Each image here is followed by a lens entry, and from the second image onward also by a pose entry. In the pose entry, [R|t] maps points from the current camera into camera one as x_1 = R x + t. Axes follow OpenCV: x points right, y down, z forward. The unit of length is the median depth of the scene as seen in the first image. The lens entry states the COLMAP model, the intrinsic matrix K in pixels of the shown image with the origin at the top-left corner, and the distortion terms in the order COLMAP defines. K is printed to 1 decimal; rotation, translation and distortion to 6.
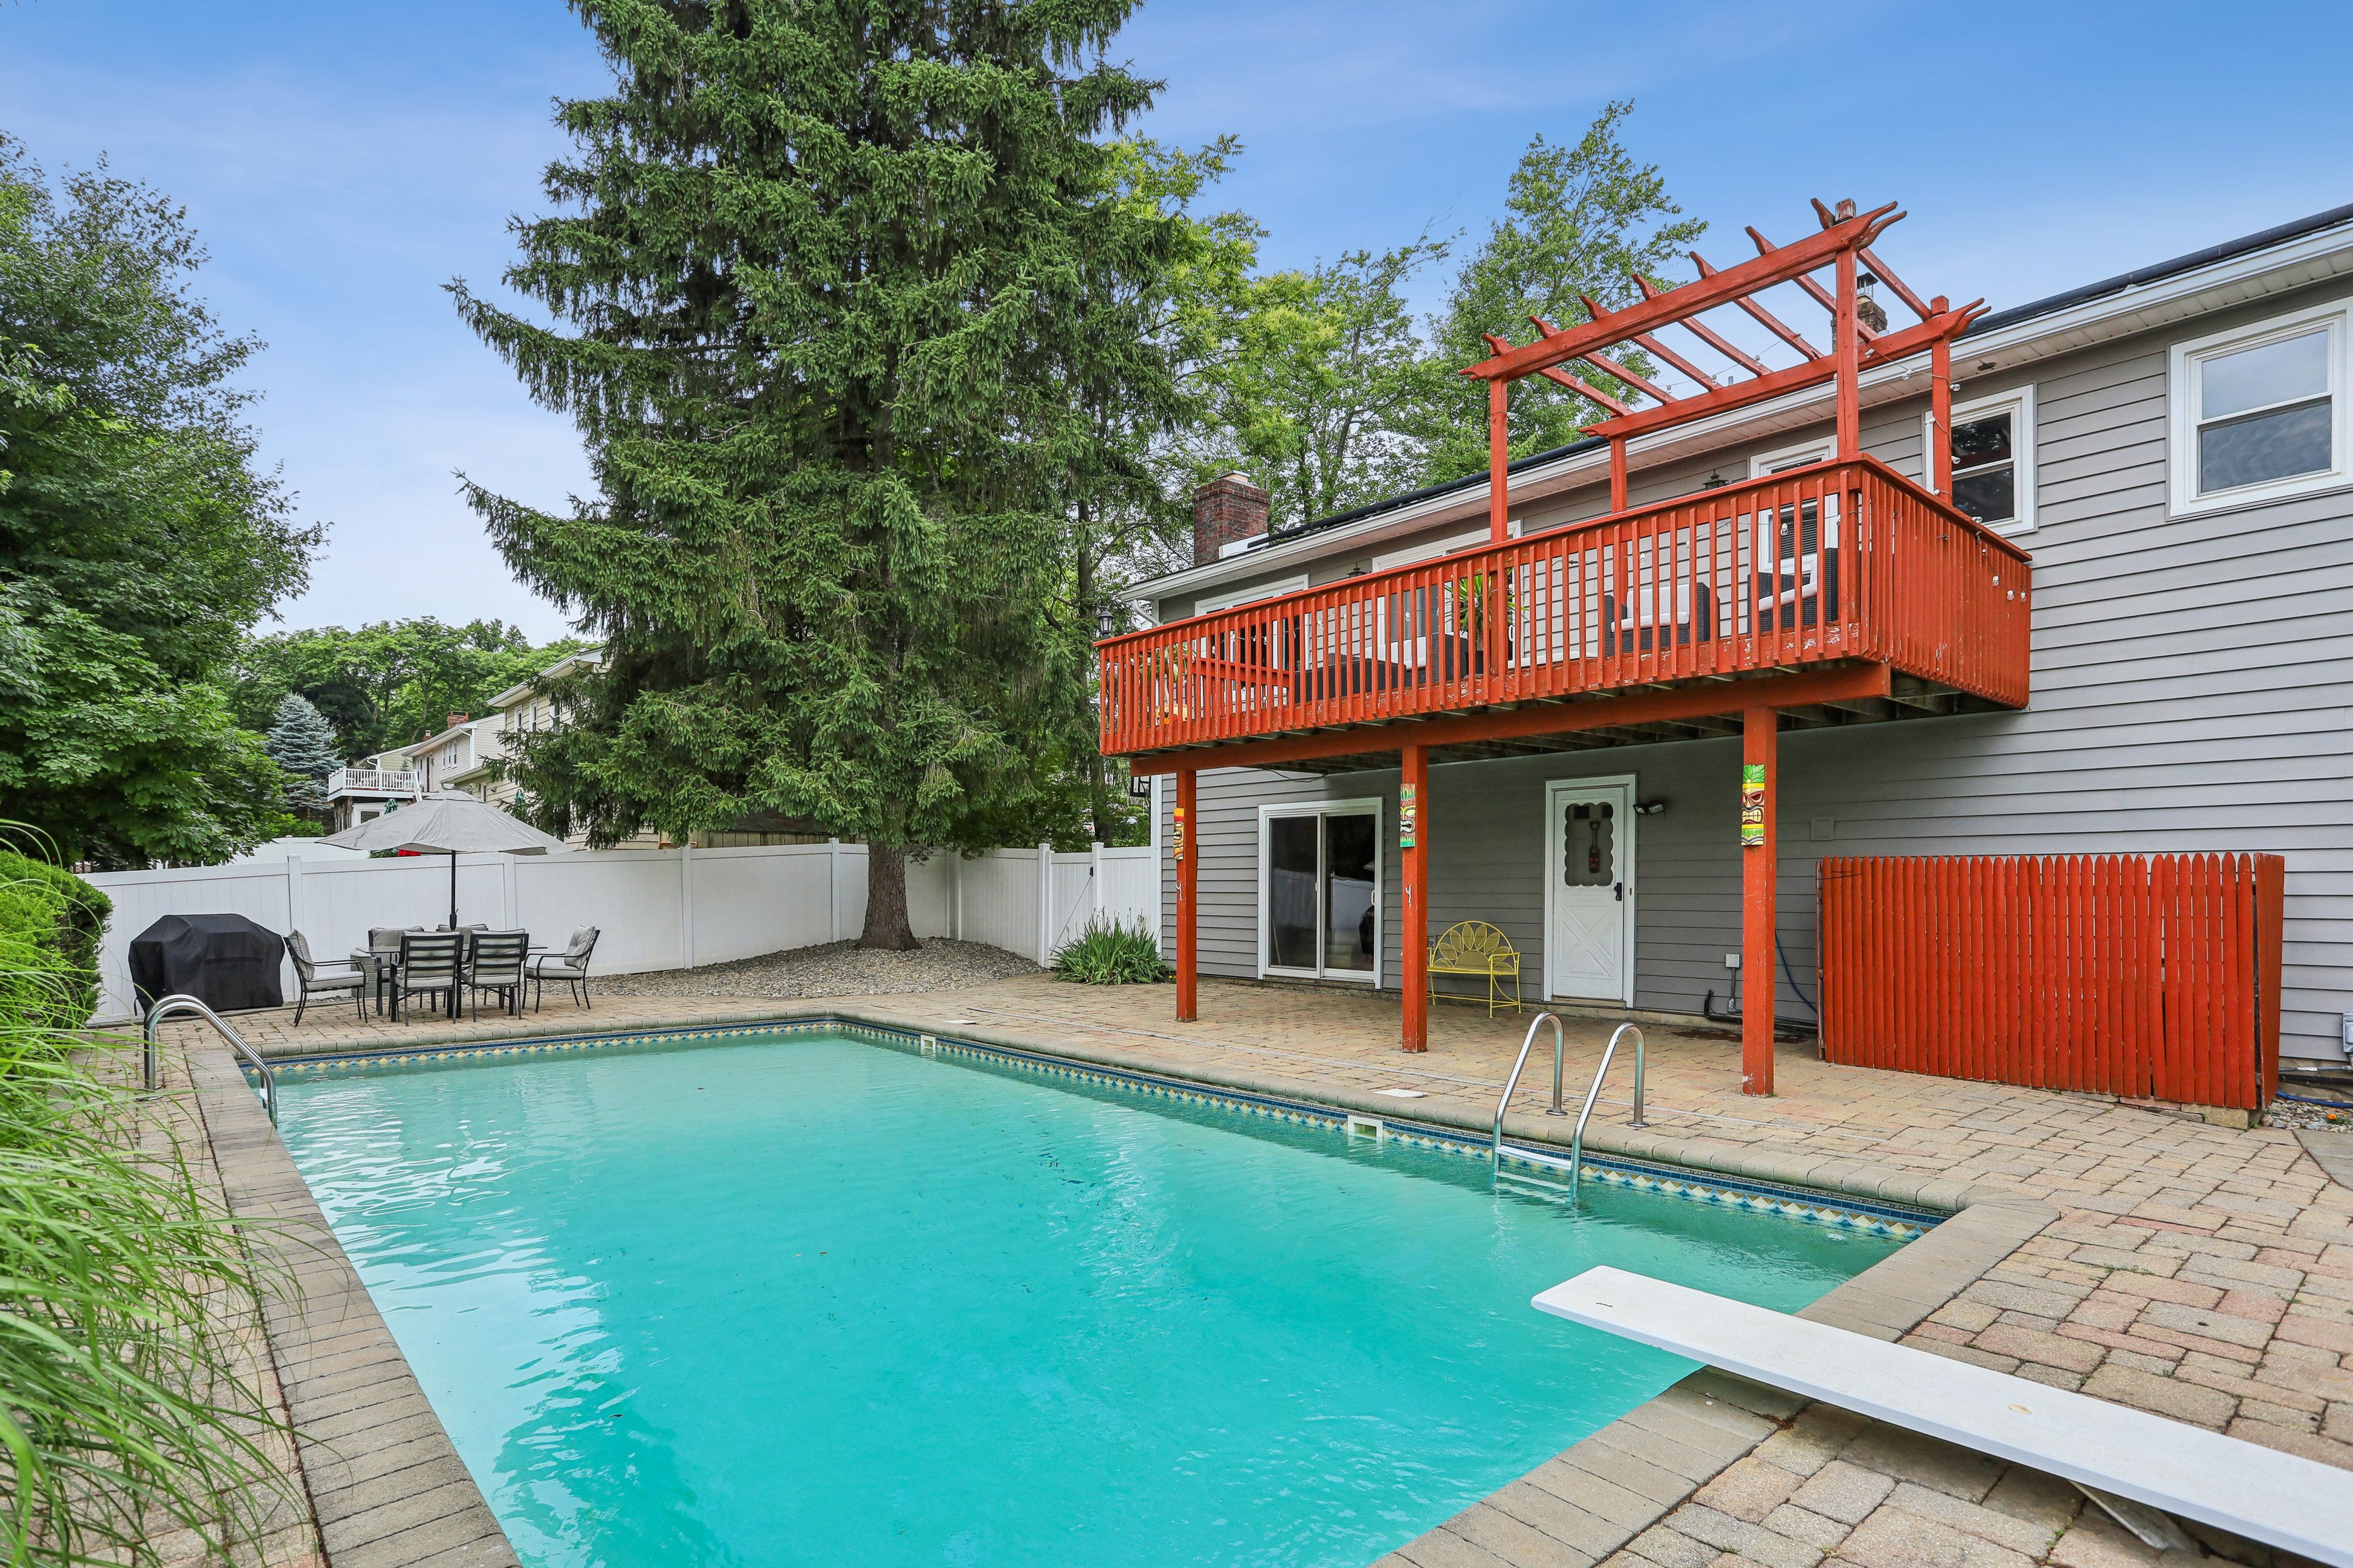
lens RADIAL K [[1201.7, 0, 1169.3], [0, 1201.7, 871.4], [0, 0, 1]] dist [-0.043111, 0.026826]
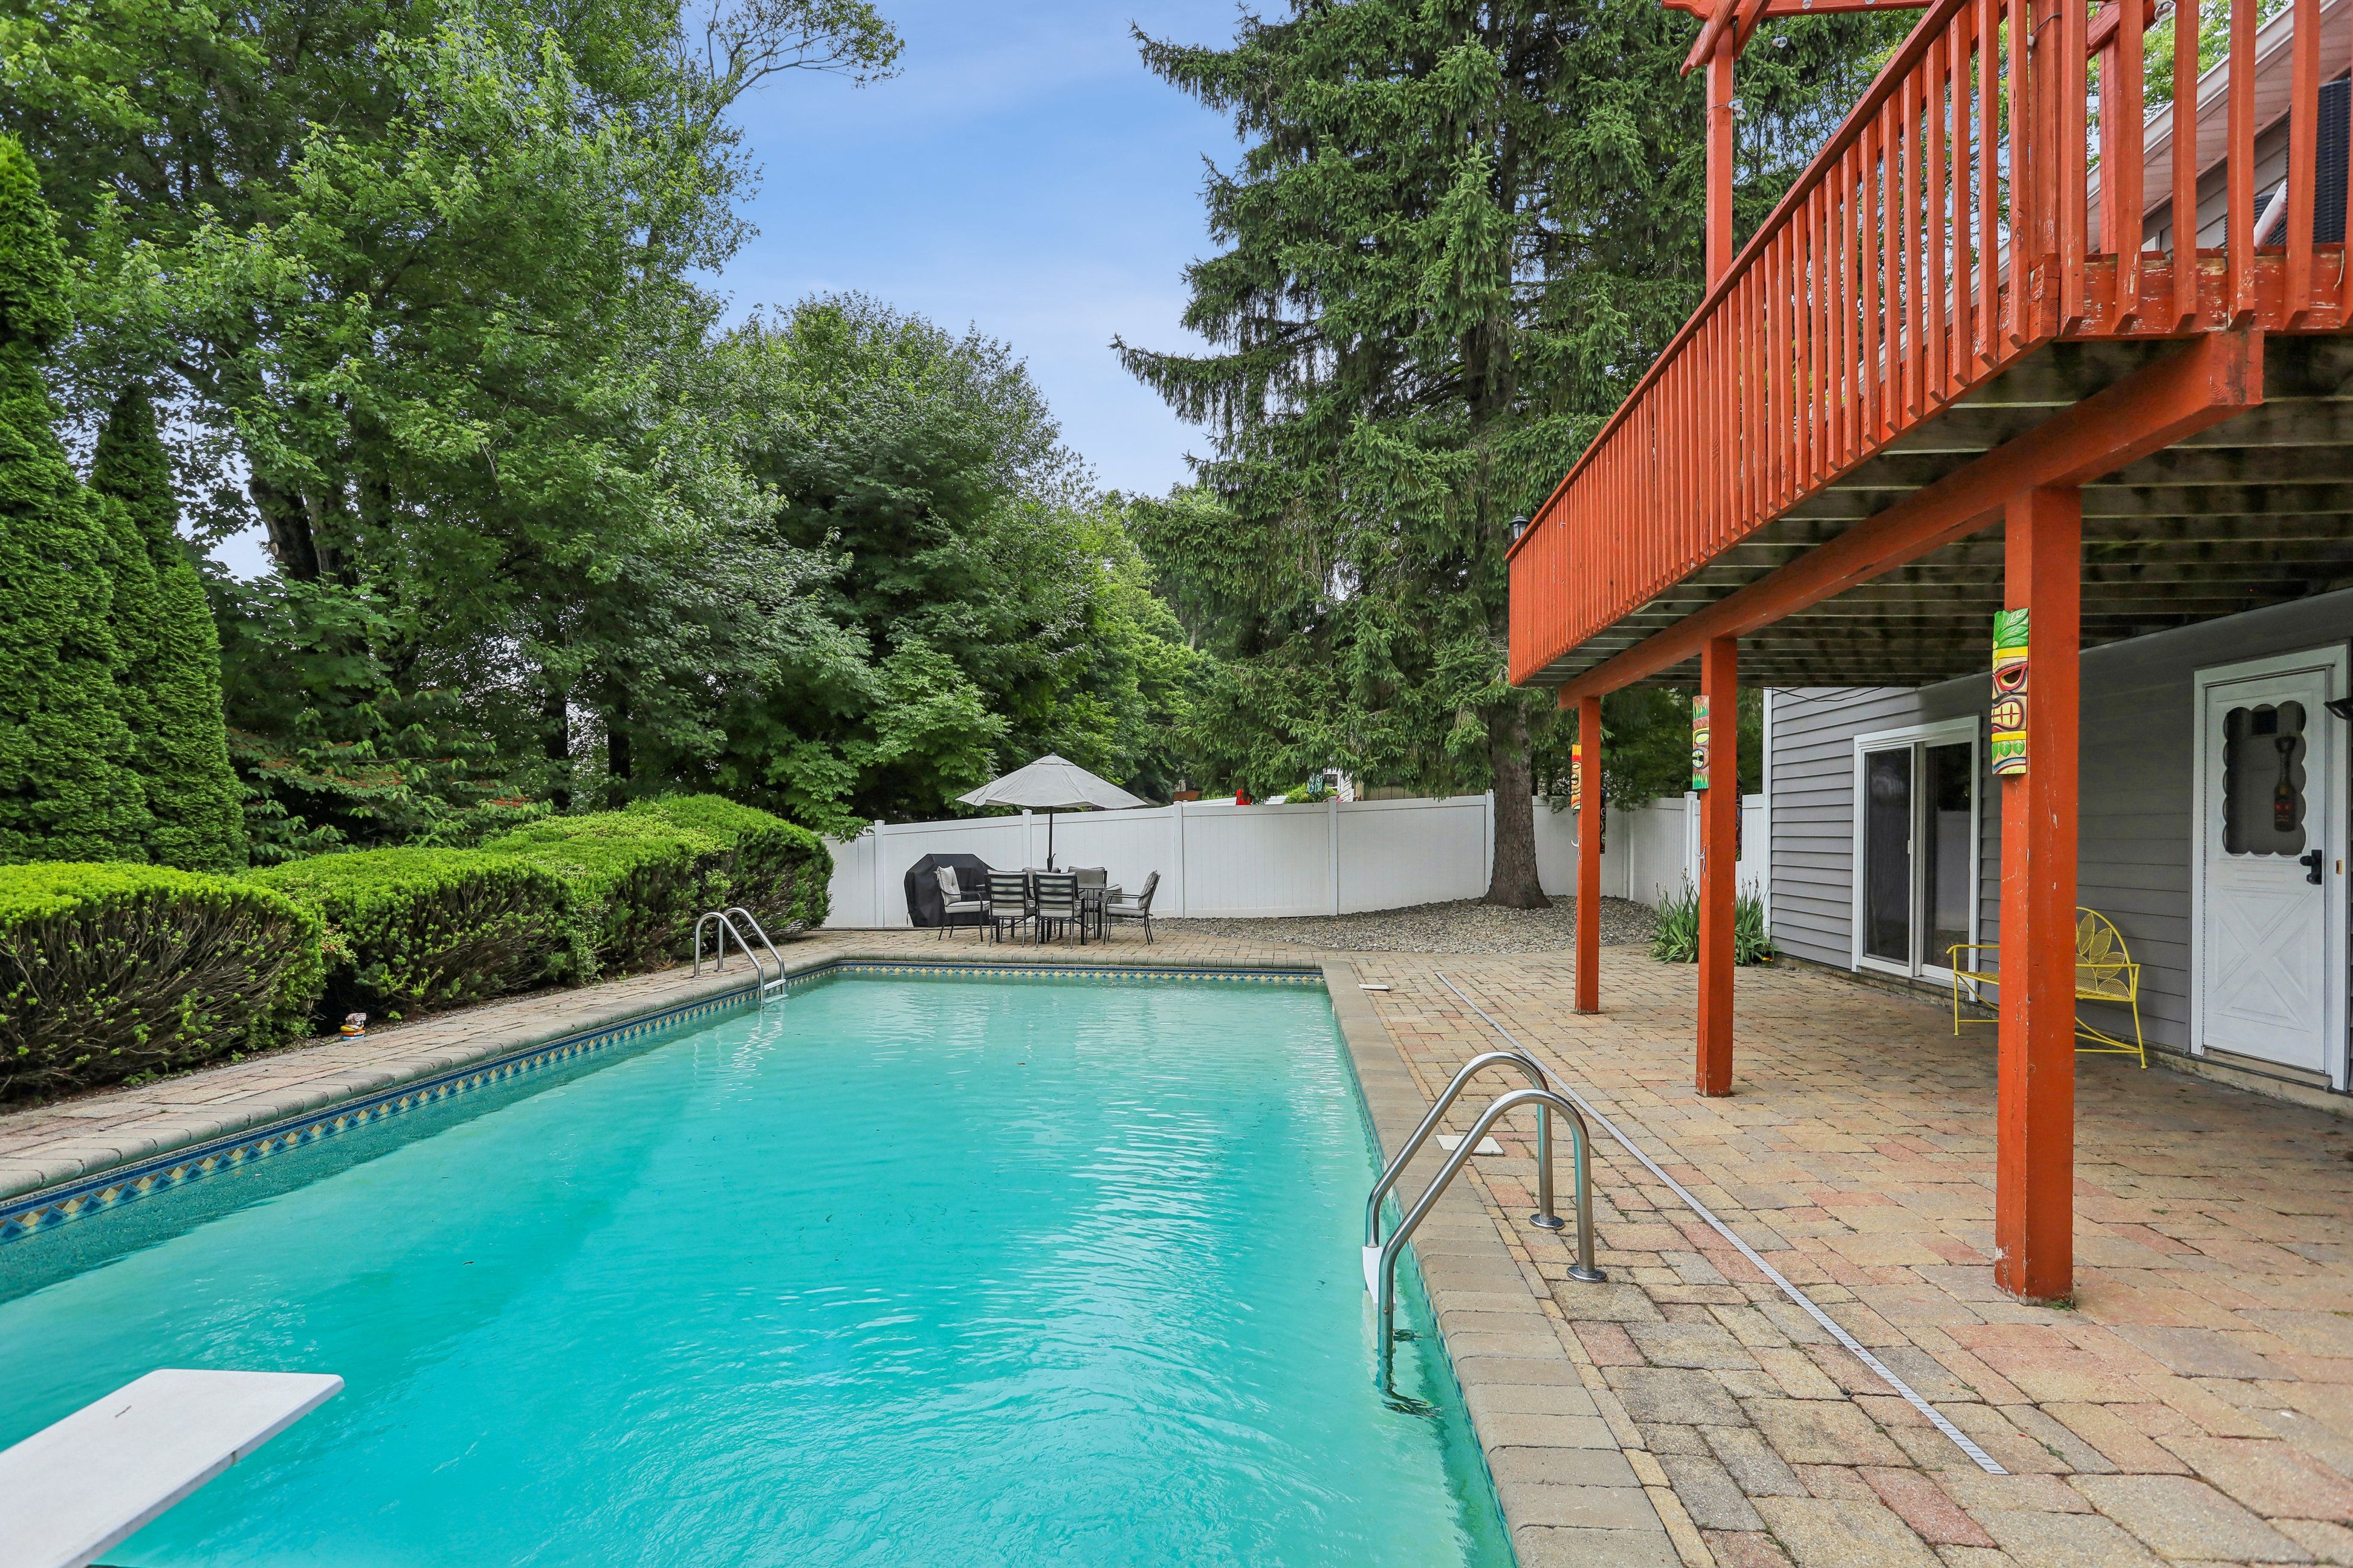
lens RADIAL K [[1166.4, 0, 1180.1], [0, 1166.4, 801.5], [0, 0, 1]] dist [-0.069550, 0.053983]
pose [[0.707953, -0.009639, -0.706193, 0.313653], [-0.003849, 0.999839, -0.017506, -0.000998], [0.706249, 0.015112, 0.707802, 0.233165]]
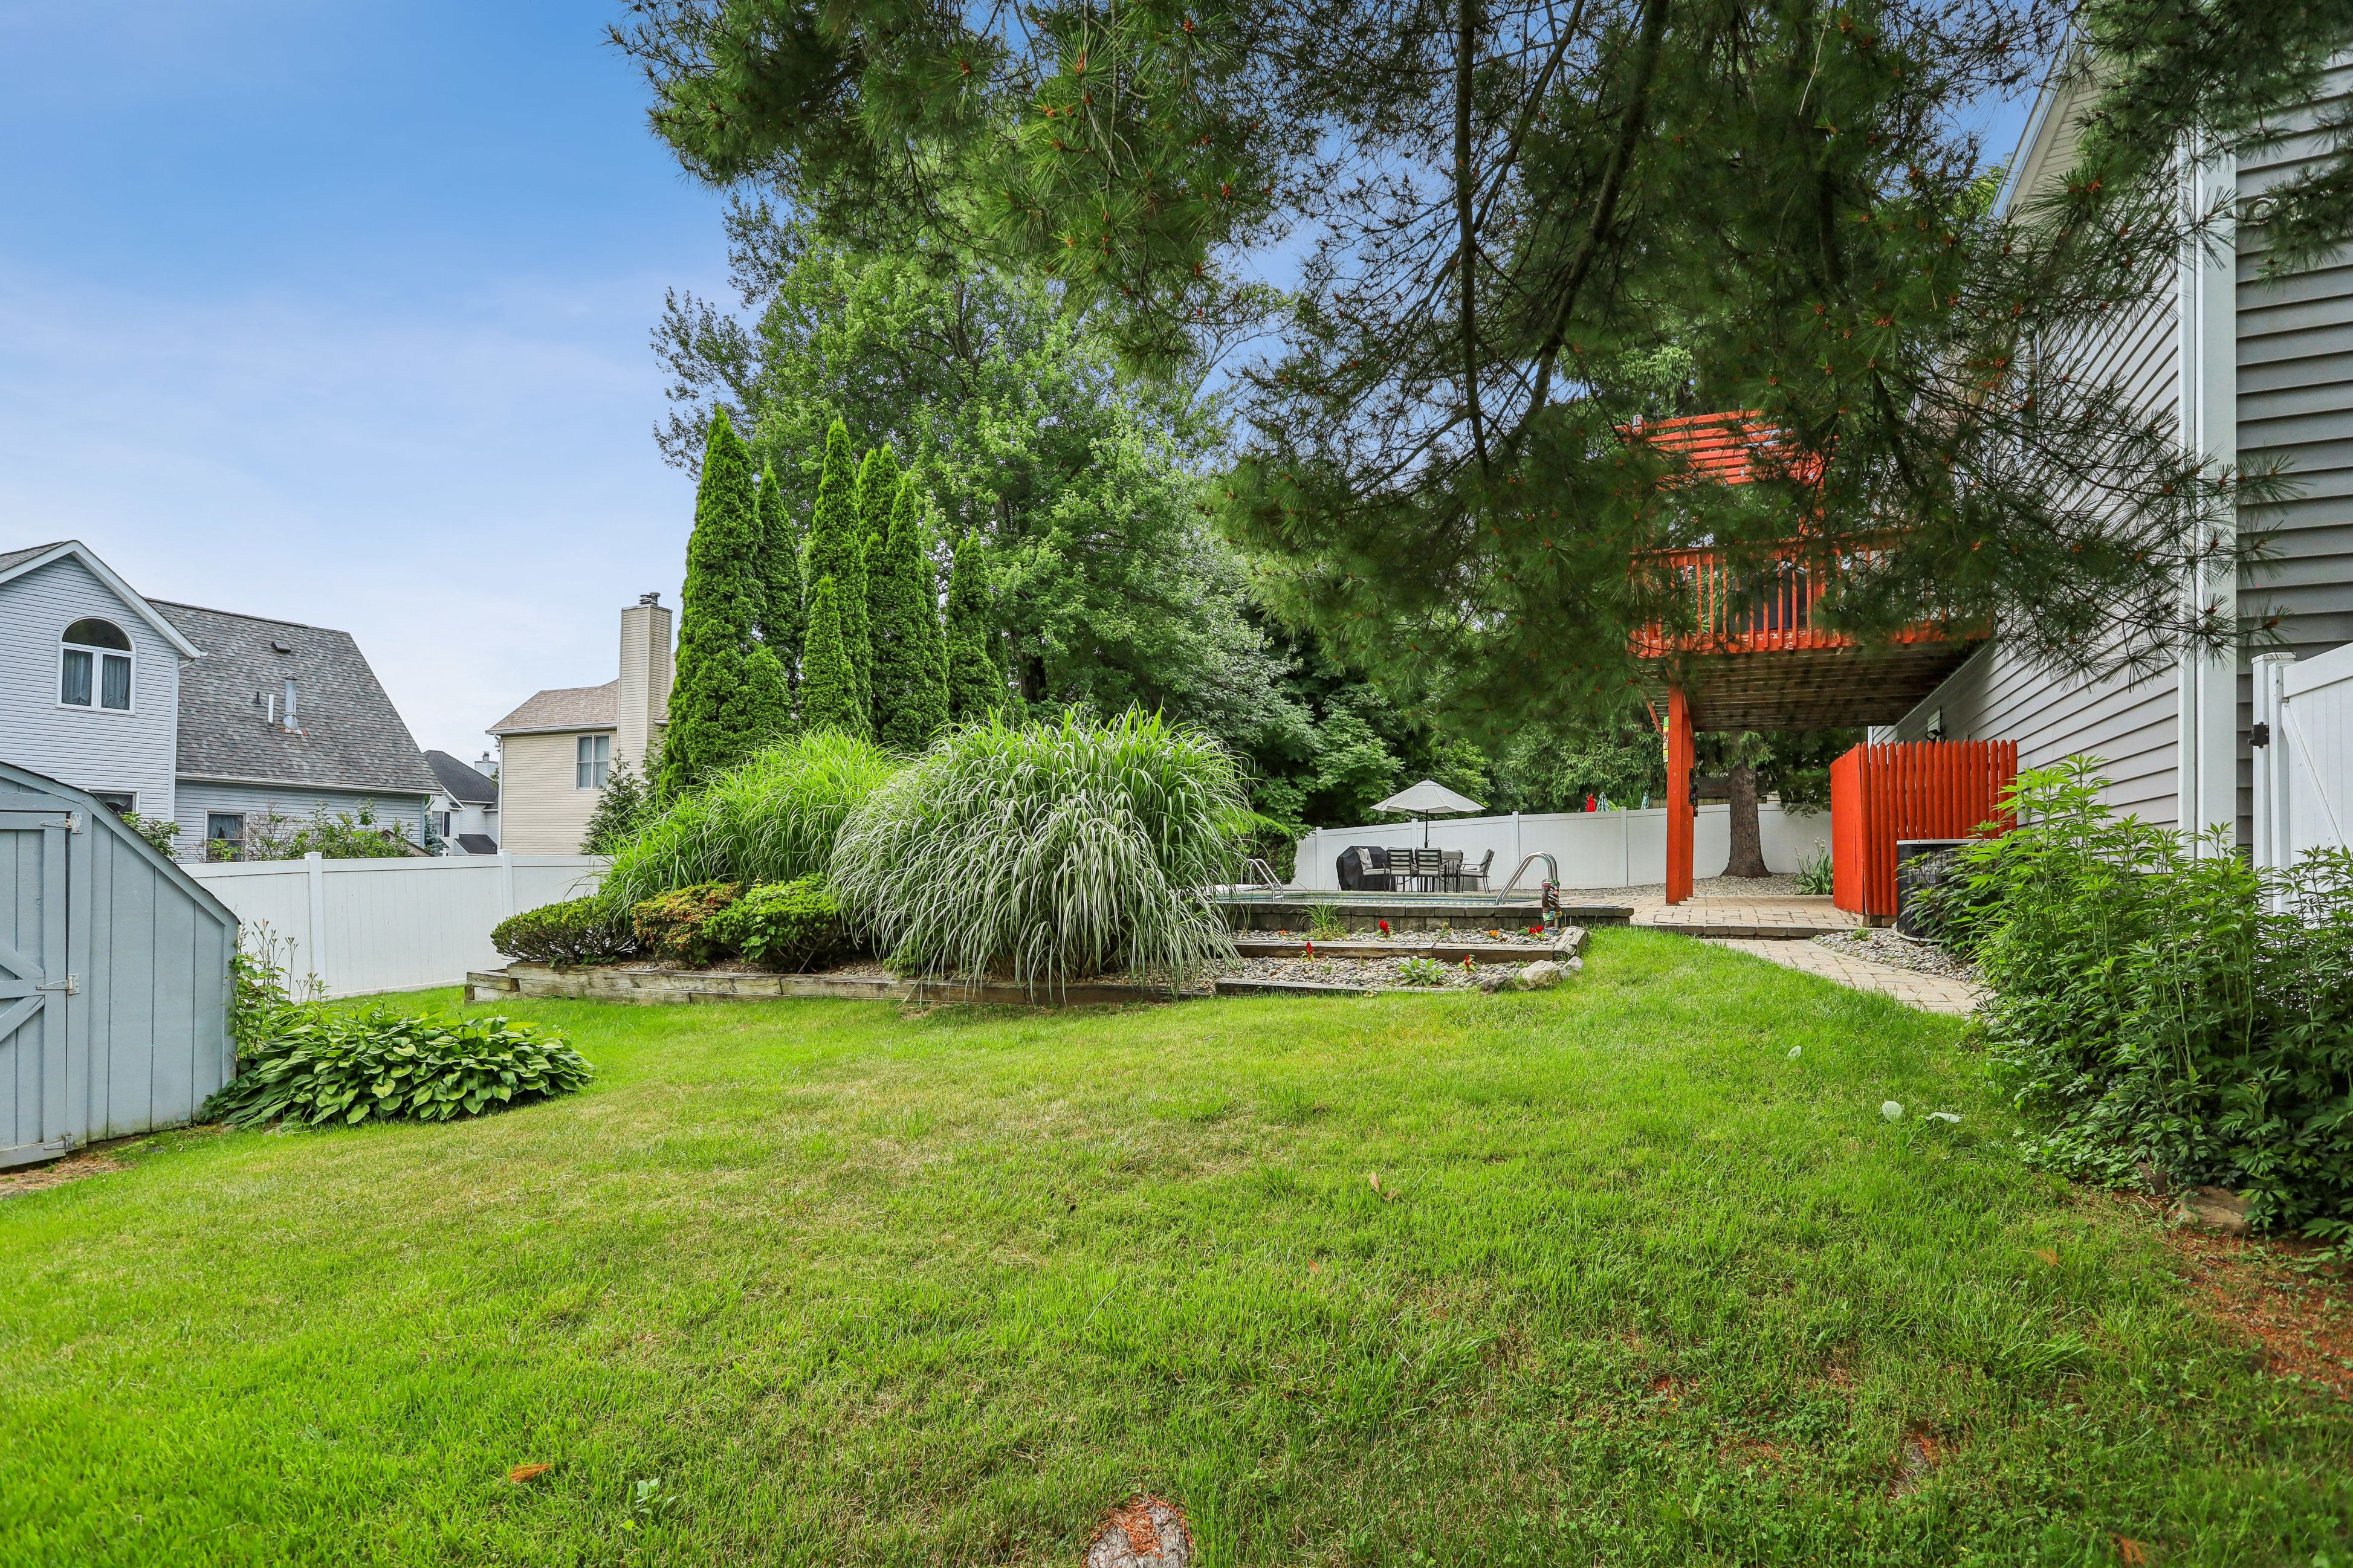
lens RADIAL K [[1201.7, 0, 1169.3], [0, 1201.7, 871.4], [0, 0, 1]] dist [-0.043111, 0.026826]
pose [[0.425784, 0.003390, -0.904818, 1.027001], [-0.004253, 0.999989, 0.001745, 0.082998], [0.904815, 0.003105, 0.425794, -0.272302]]
